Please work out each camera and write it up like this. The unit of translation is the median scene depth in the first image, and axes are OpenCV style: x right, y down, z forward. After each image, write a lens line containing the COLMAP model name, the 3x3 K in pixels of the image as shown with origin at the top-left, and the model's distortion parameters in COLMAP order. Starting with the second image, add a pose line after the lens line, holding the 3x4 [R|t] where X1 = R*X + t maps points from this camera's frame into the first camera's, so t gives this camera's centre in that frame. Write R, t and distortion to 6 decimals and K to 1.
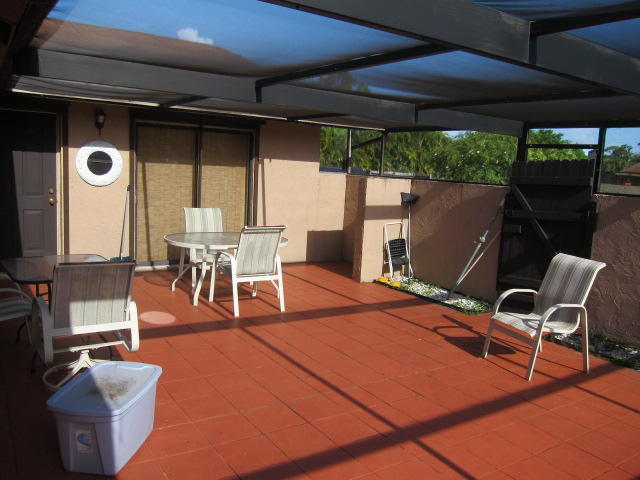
lens RADIAL K [[535.8, 0, 317.2], [0, 535.8, 239.6], [0, 0, 1]] dist [-0.057709, 0.005909]
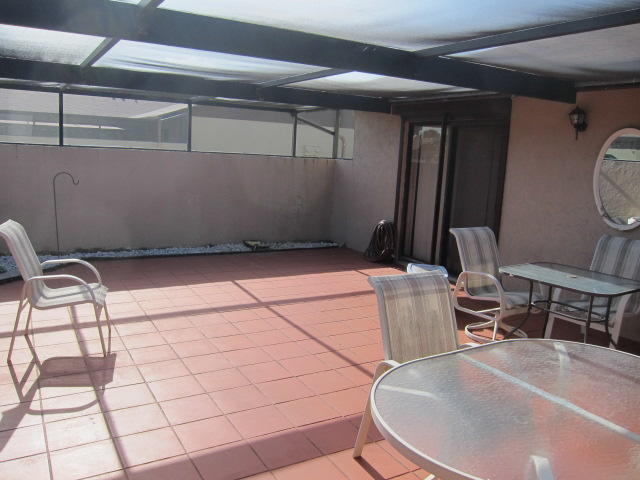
lens RADIAL K [[535.8, 0, 317.2], [0, 535.8, 239.6], [0, 0, 1]] dist [-0.057709, 0.005909]
pose [[-0.991941, -0.122357, 0.032902, -0.024728], [-0.108090, 0.952677, 0.284120, -0.203565], [-0.066109, 0.278274, -0.958224, 1.542346]]
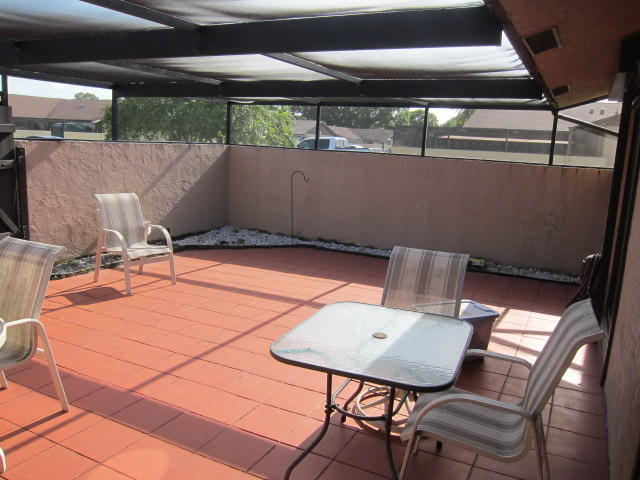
lens RADIAL K [[535.8, 0, 317.2], [0, 535.8, 239.6], [0, 0, 1]] dist [-0.057709, 0.005909]
pose [[-0.494366, -0.236689, 0.836409, -0.726545], [0.029836, 0.957028, 0.288457, -0.187405], [-0.868742, 0.167559, -0.466060, 1.035814]]
